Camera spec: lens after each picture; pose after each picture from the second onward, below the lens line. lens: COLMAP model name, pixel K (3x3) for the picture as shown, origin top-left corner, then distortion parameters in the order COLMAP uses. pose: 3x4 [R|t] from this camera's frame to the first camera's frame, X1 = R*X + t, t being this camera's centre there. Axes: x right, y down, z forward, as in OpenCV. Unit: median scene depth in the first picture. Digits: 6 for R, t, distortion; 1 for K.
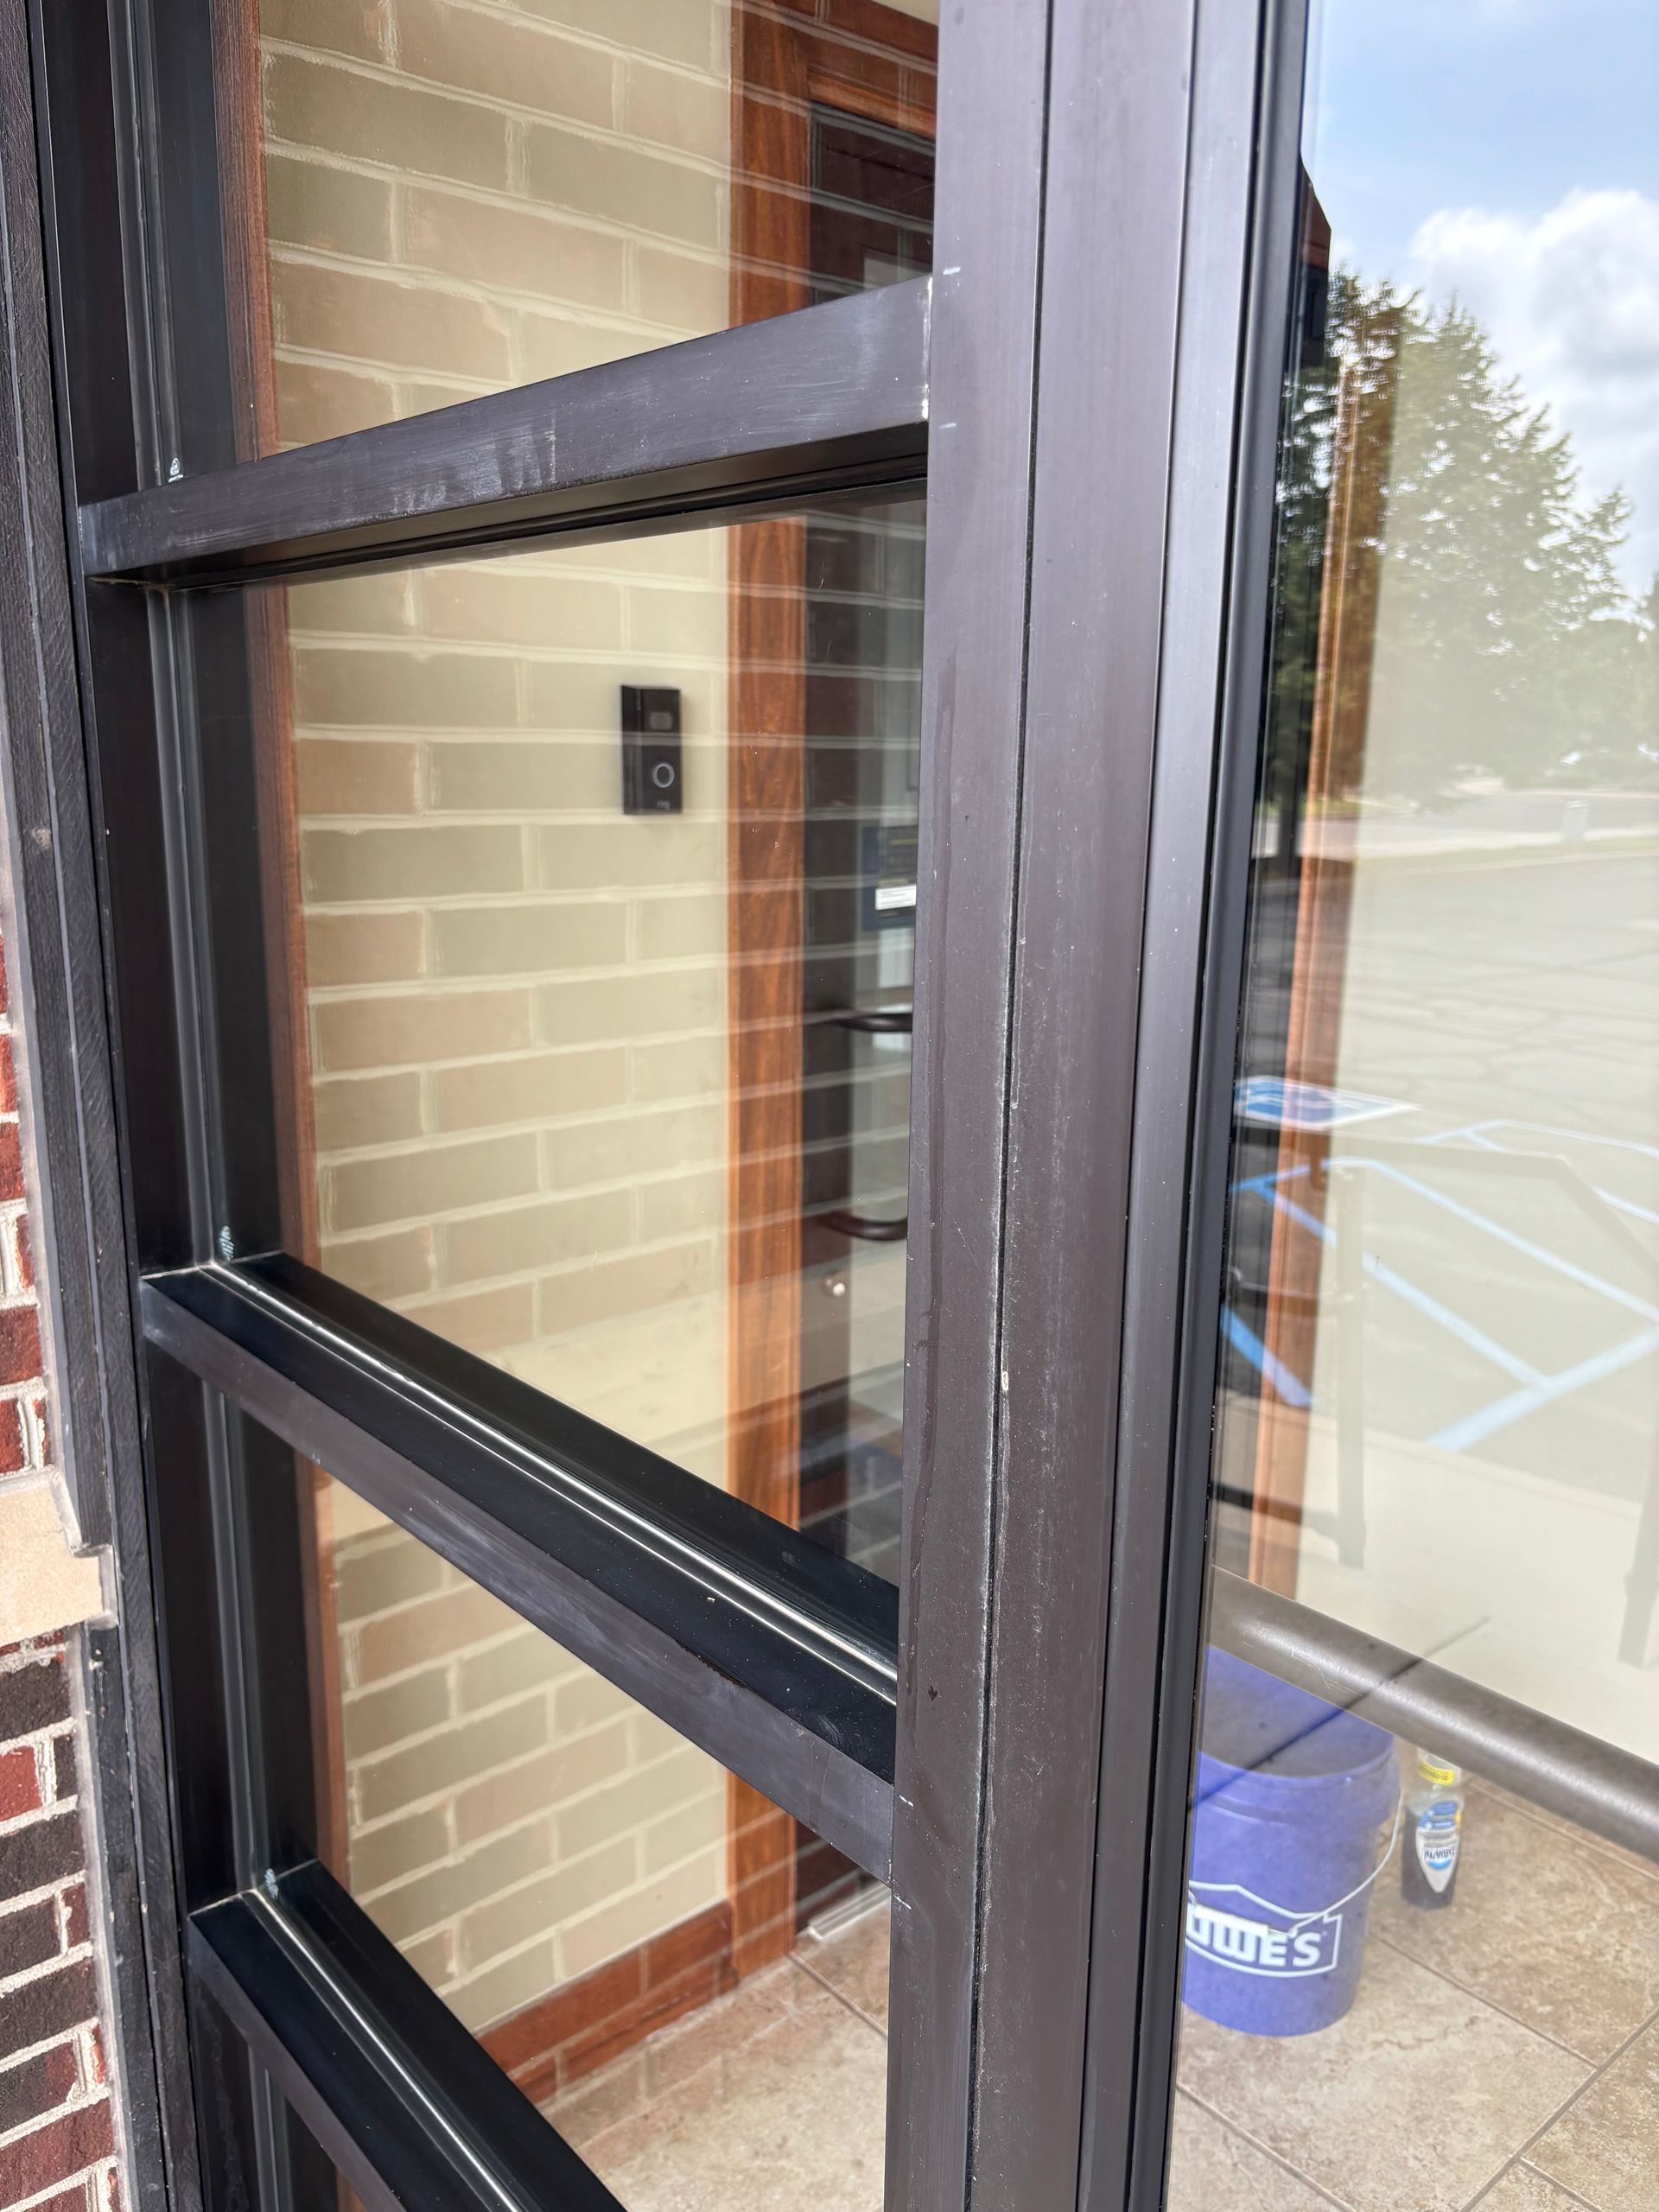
lens RADIAL K [[1666.9, 0, 845.3], [0, 1666.9, 1109.4], [0, 0, 1]] dist [0.030979, -0.046718]
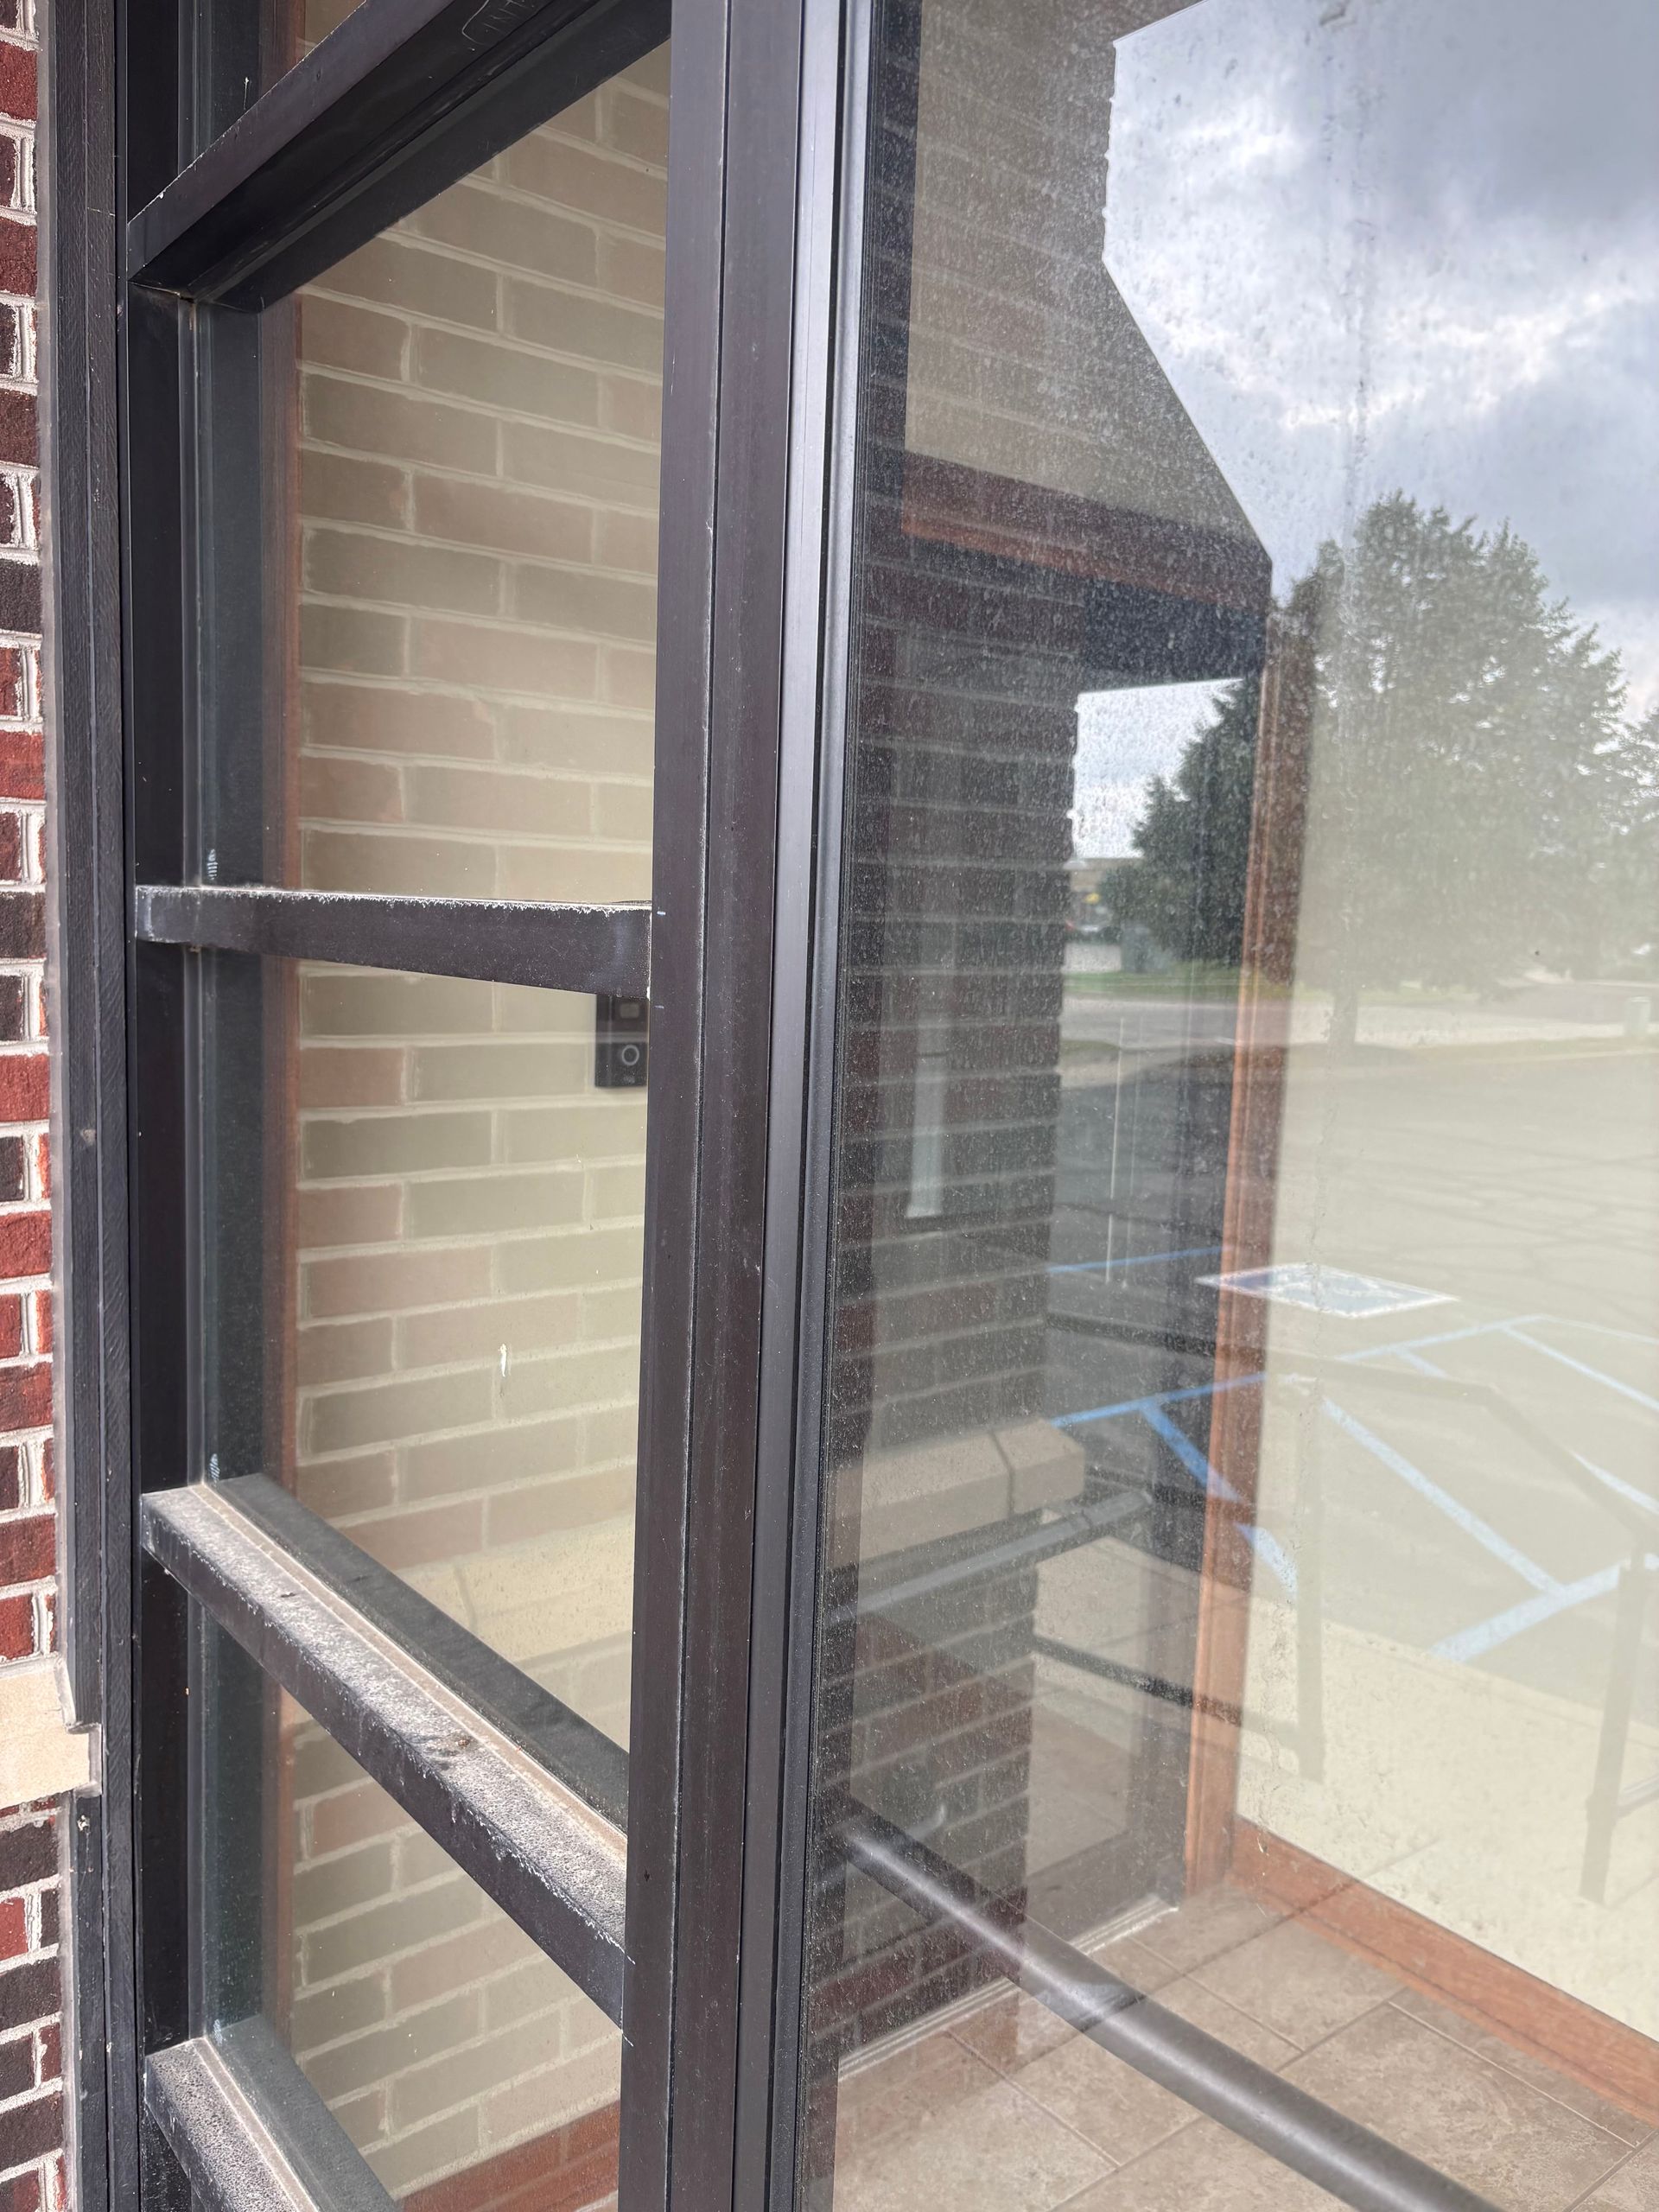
lens RADIAL K [[1666.9, 0, 866.9], [0, 1666.9, 1078.8], [0, 0, 1]] dist [0.030979, -0.046718]
pose [[0.999053, 0.023646, -0.036514, 0.121090], [-0.027714, 0.992950, -0.115248, -0.063370], [0.033532, 0.116151, 0.992665, -0.188112]]
